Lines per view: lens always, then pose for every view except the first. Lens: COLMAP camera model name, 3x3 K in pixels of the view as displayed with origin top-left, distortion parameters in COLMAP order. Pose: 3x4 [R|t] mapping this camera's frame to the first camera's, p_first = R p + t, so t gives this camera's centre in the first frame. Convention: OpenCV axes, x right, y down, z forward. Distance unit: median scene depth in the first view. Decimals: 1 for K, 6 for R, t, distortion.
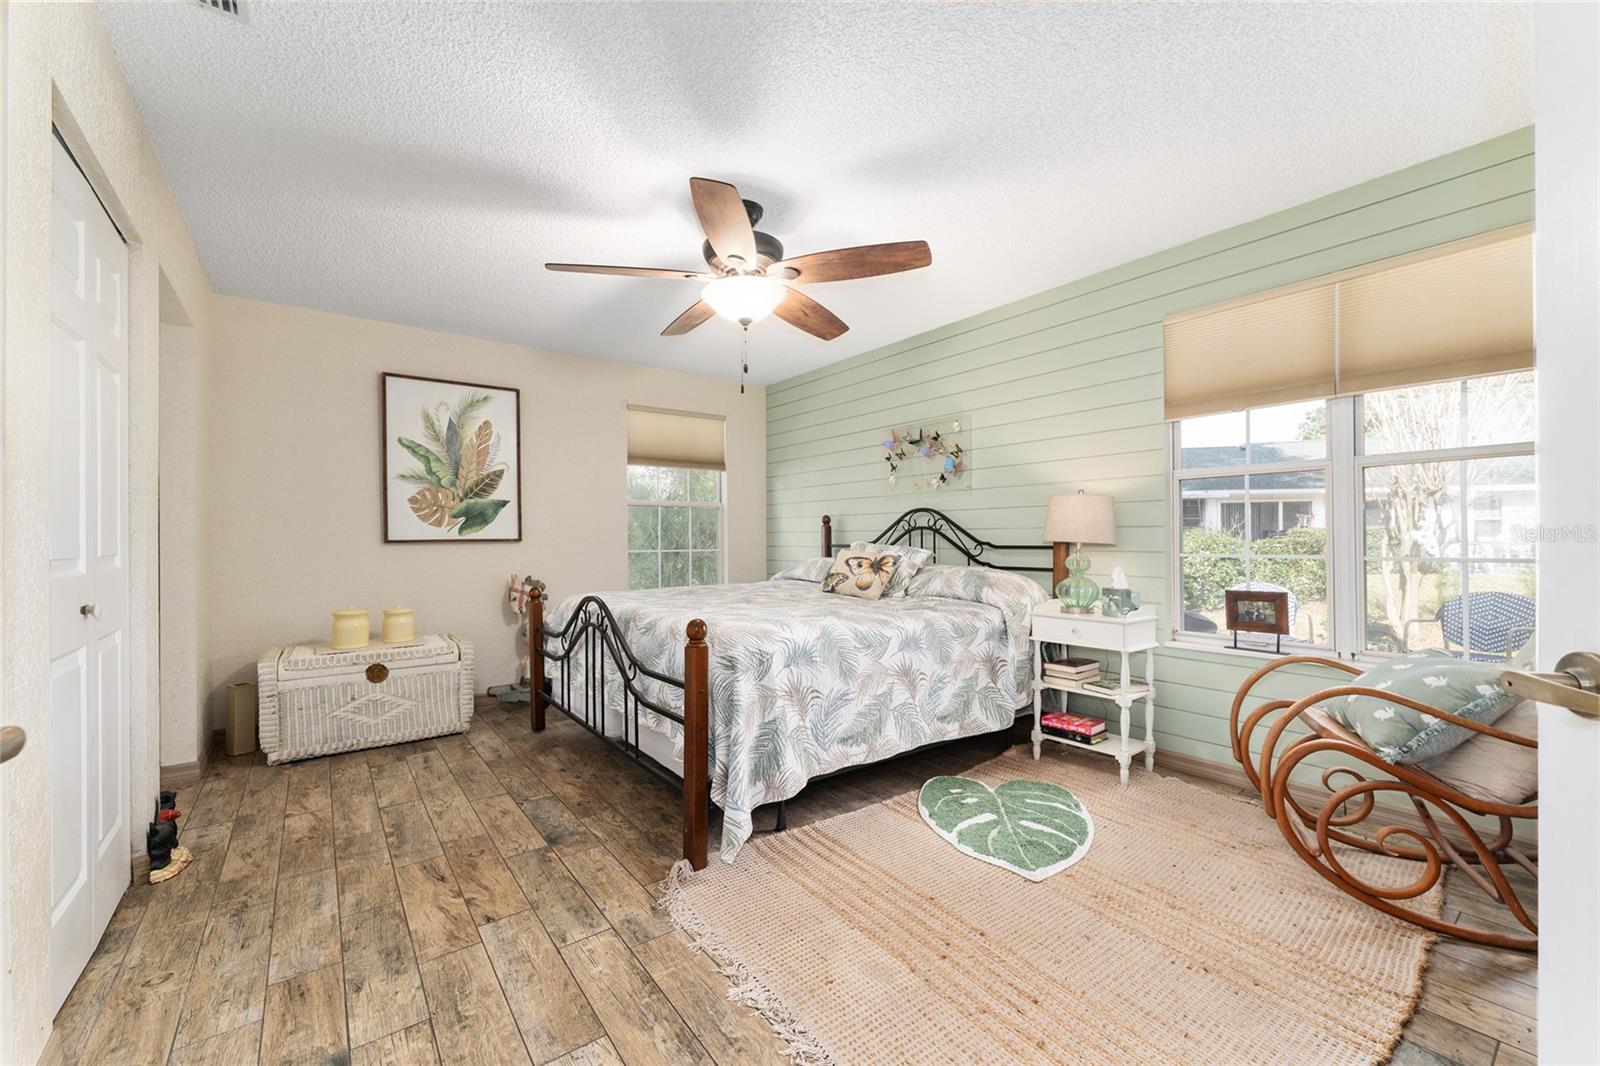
lens RADIAL K [[640.5, 0, 805.5], [0, 640.5, 533.8], [0, 0, 1]] dist [0.001392, 0.000105]
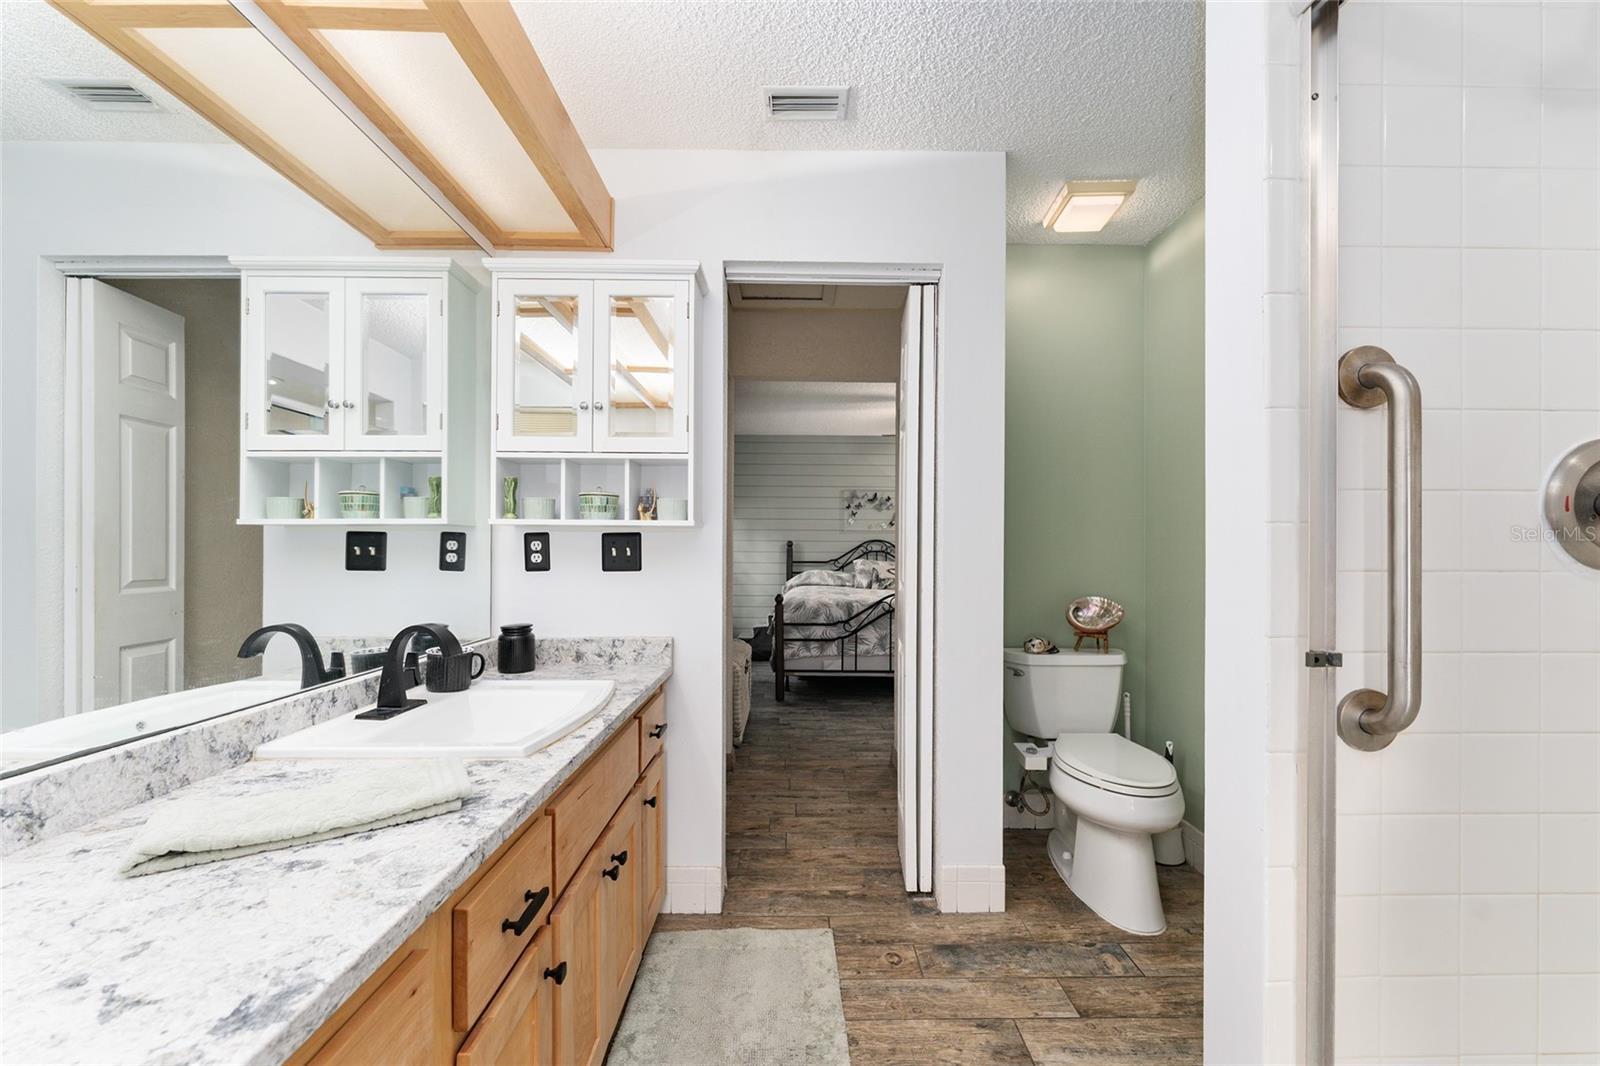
lens RADIAL K [[640.5, 0, 807.1], [0, 640.5, 547.5], [0, 0, 1]] dist [0.001392, 0.000105]
pose [[0.600446, 0.013265, 0.799555, -1.305448], [-0.012175, 0.999898, -0.007446, -0.004430], [-0.799573, -0.005264, 0.600546, 0.129441]]
